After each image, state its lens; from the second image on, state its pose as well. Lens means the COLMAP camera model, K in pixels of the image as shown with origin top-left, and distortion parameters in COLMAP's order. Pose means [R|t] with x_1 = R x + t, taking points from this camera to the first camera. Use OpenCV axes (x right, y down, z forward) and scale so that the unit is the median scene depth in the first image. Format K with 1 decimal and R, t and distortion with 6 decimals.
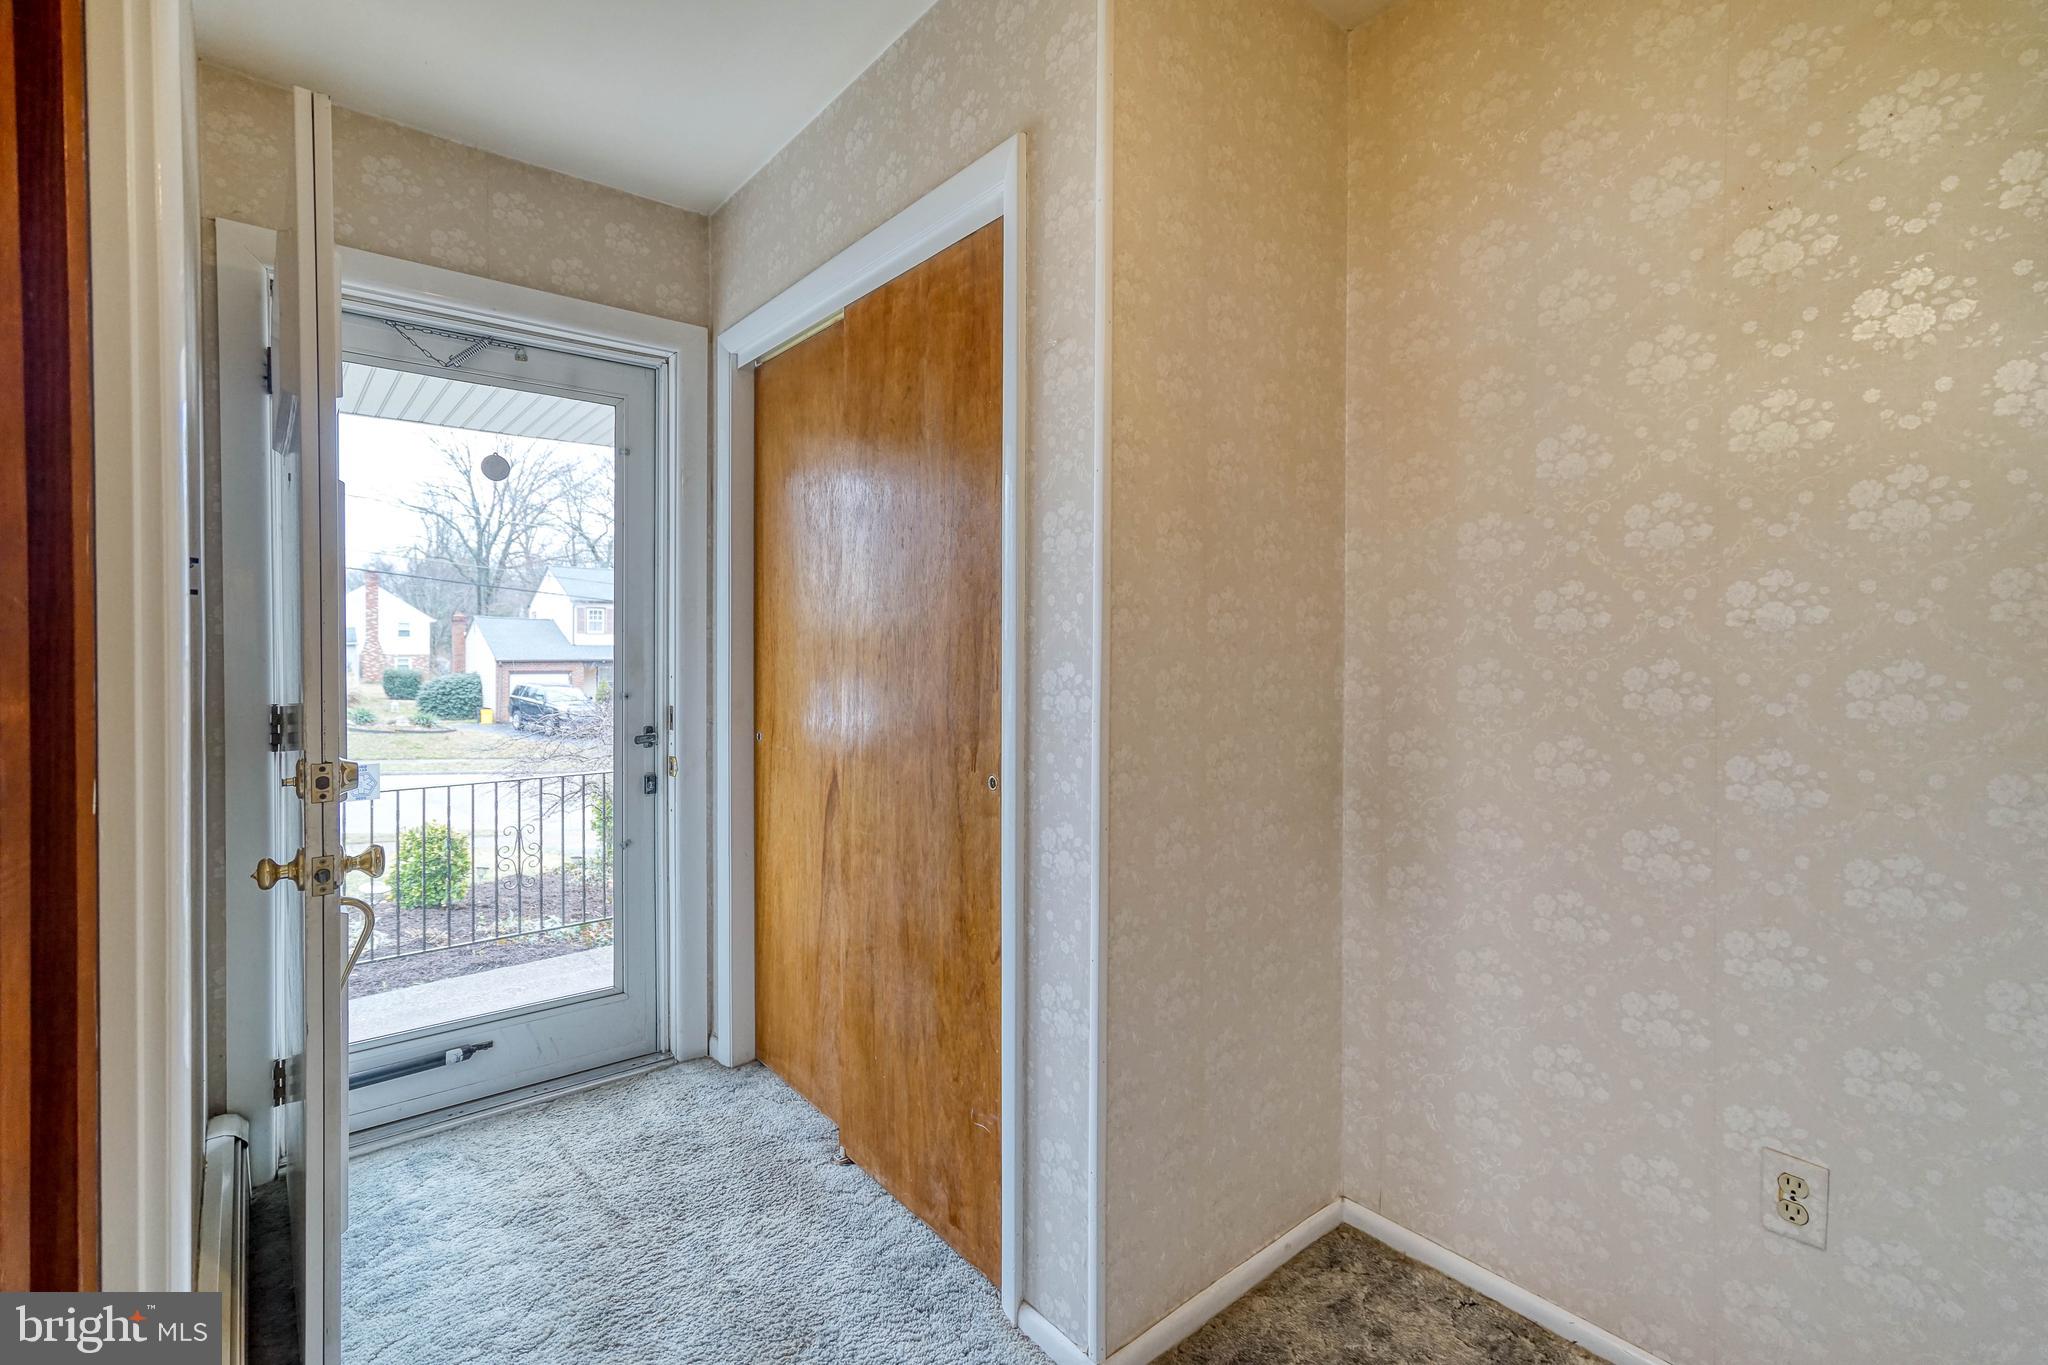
lens RADIAL K [[928.9, 0, 1022.8], [0, 928.9, 672.8], [0, 0, 1]] dist [0.003463, 0.003007]
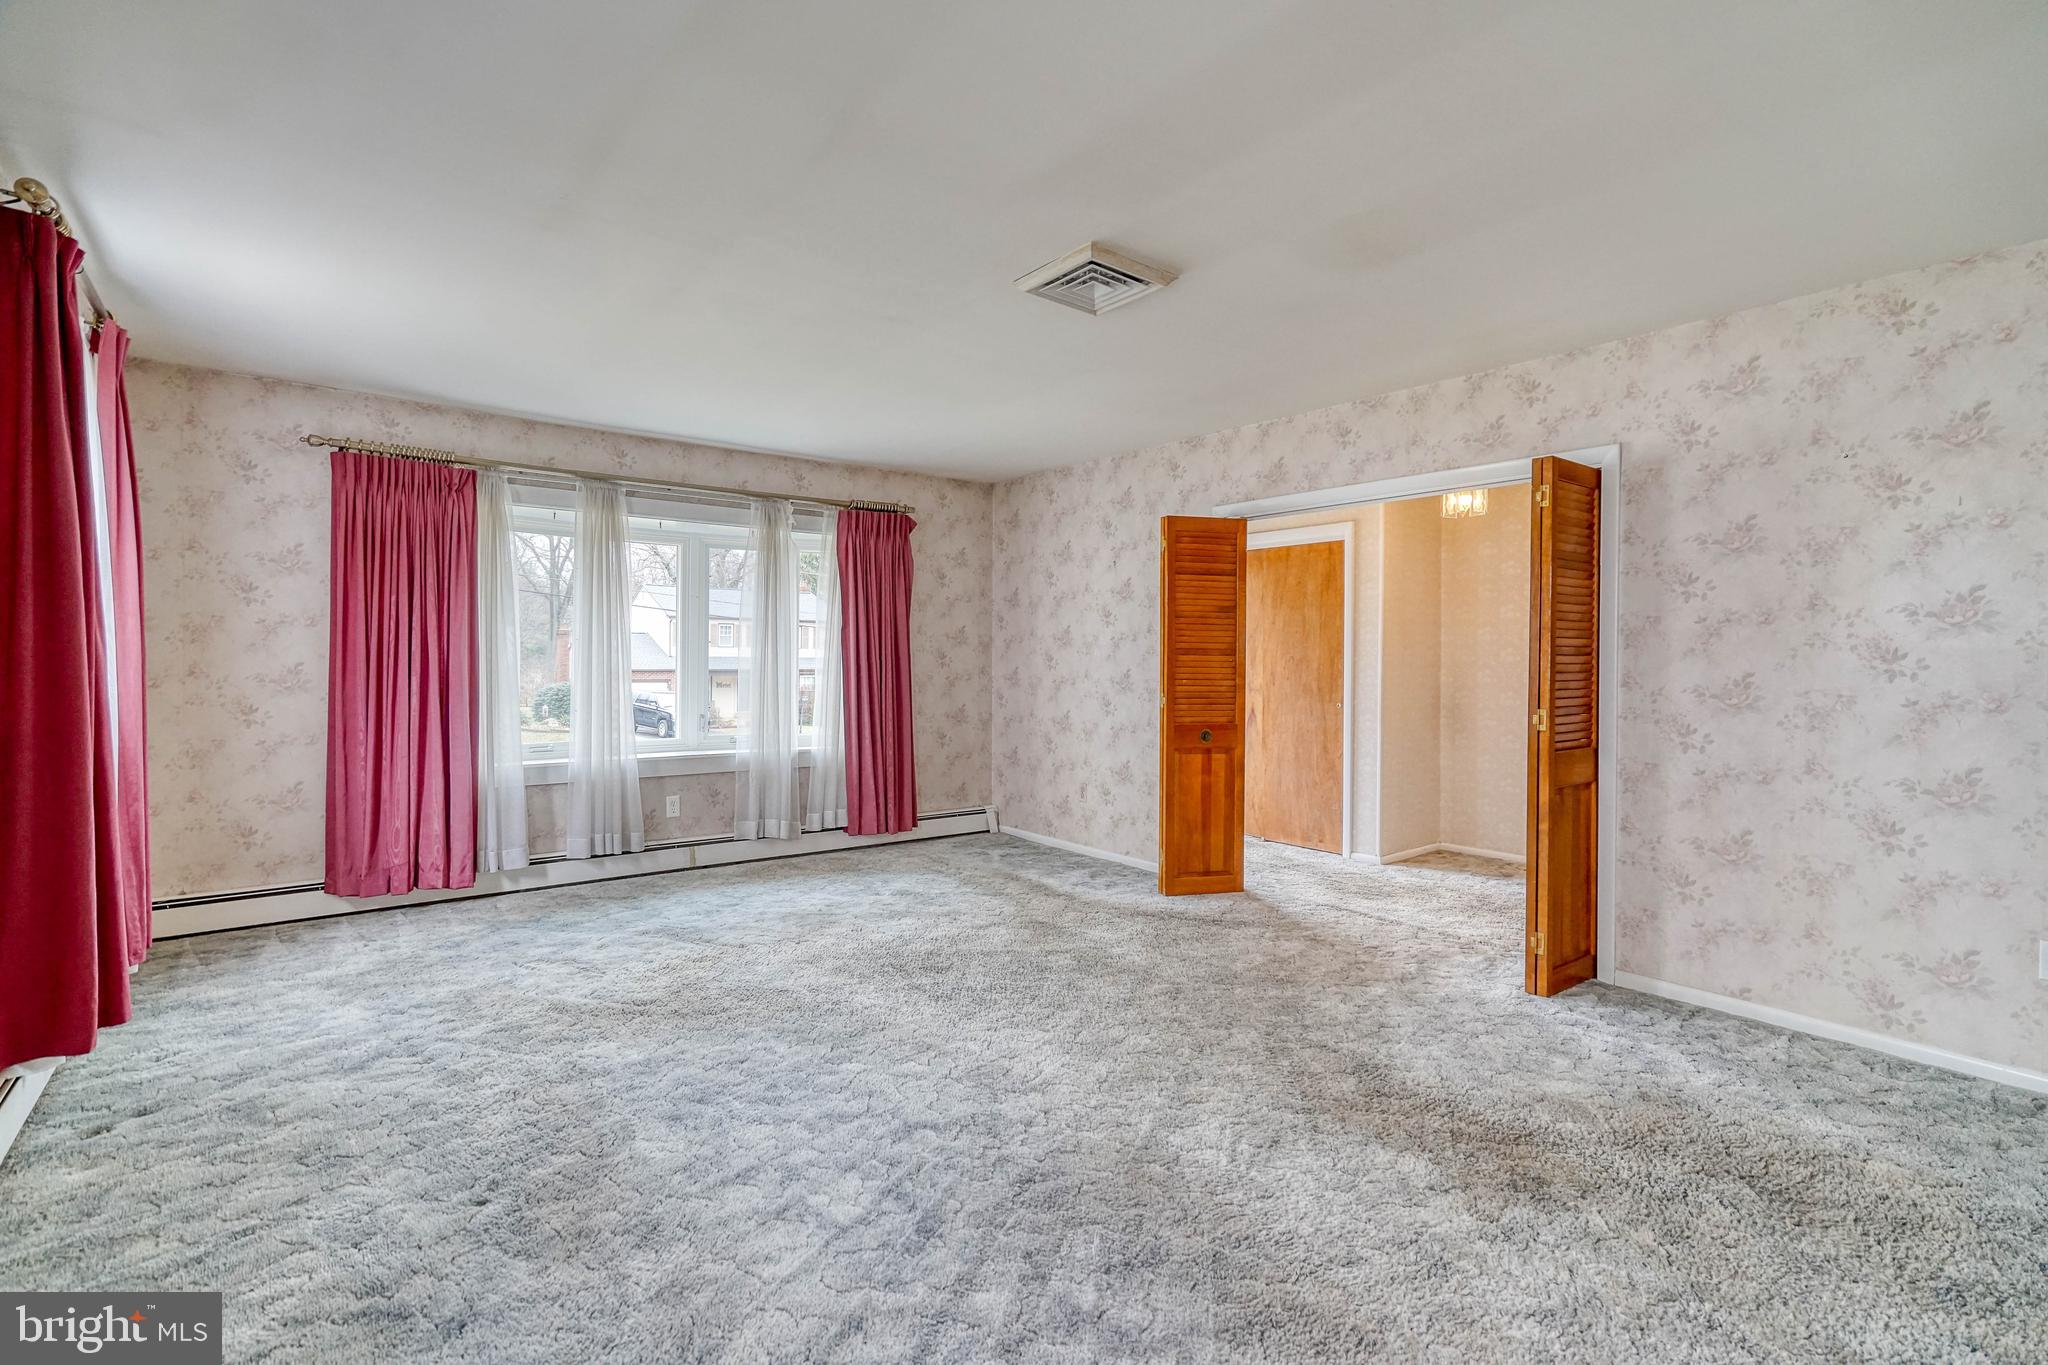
lens RADIAL K [[928.9, 0, 1011.4], [0, 928.9, 678.4], [0, 0, 1]] dist [0.003463, 0.003007]
pose [[0.999619, 0.004376, -0.027254, -1.047428], [-0.004578, 0.999962, -0.007387, 0.046220], [0.027220, 0.007509, 0.999601, -2.238037]]
